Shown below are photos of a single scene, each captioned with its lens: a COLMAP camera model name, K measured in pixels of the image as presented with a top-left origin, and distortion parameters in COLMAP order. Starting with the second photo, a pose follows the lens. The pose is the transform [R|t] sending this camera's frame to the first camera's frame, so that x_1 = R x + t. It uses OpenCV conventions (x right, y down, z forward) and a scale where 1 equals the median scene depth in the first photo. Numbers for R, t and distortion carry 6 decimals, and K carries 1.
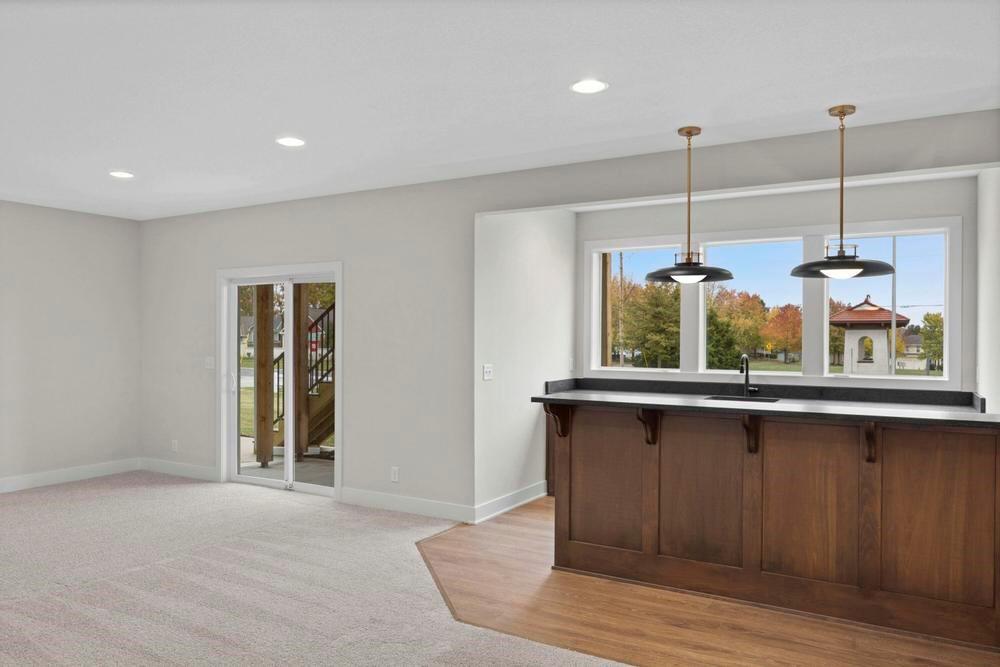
lens RADIAL K [[708.1, 0, 495.8], [0, 708.1, 337.7], [0, 0, 1]] dist [0.010403, 0.003248]
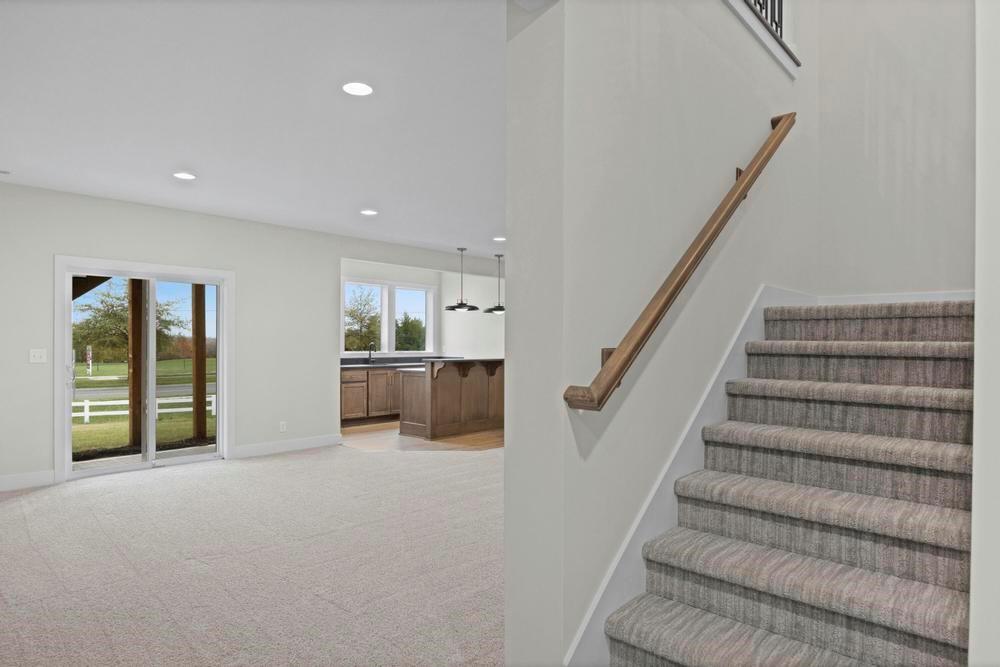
lens RADIAL K [[572.0, 0, 494.0], [0, 572.0, 333.5], [0, 0, 1]] dist [-0.010398, -0.000166]
pose [[0.243247, 0.000498, 0.969964, -1.759281], [0.001609, 0.999998, -0.000916, -0.000189], [-0.969963, 0.001783, 0.243246, 0.442346]]
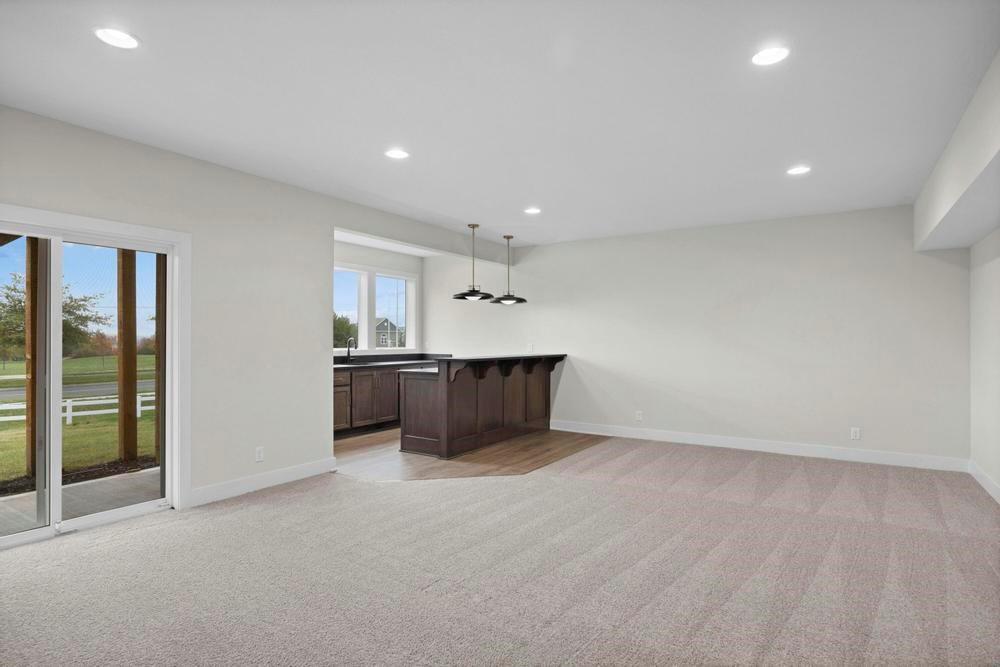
lens RADIAL K [[522.8, 0, 503.4], [0, 522.8, 329.4], [0, 0, 1]] dist [-0.011218, -0.002647]
pose [[0.085807, 0.001962, 0.996310, -1.332635], [0.002522, 0.999994, -0.002186, 0.010528], [-0.996309, 0.002701, 0.085802, 0.847395]]
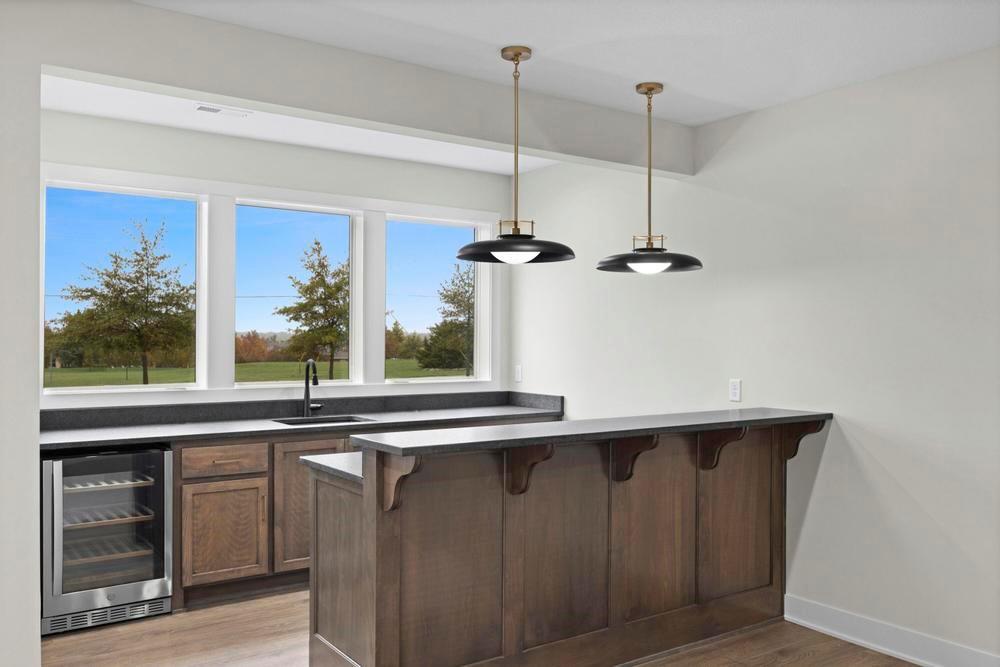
lens RADIAL K [[839.4, 0, 496.2], [0, 839.4, 336.7], [0, 0, 1]] dist [-0.001856, 0.000593]
pose [[0.442552, -0.010849, 0.896677, -0.549429], [0.005250, 0.999941, 0.009507, -0.012609], [-0.896728, 0.000501, 0.442583, 0.690660]]
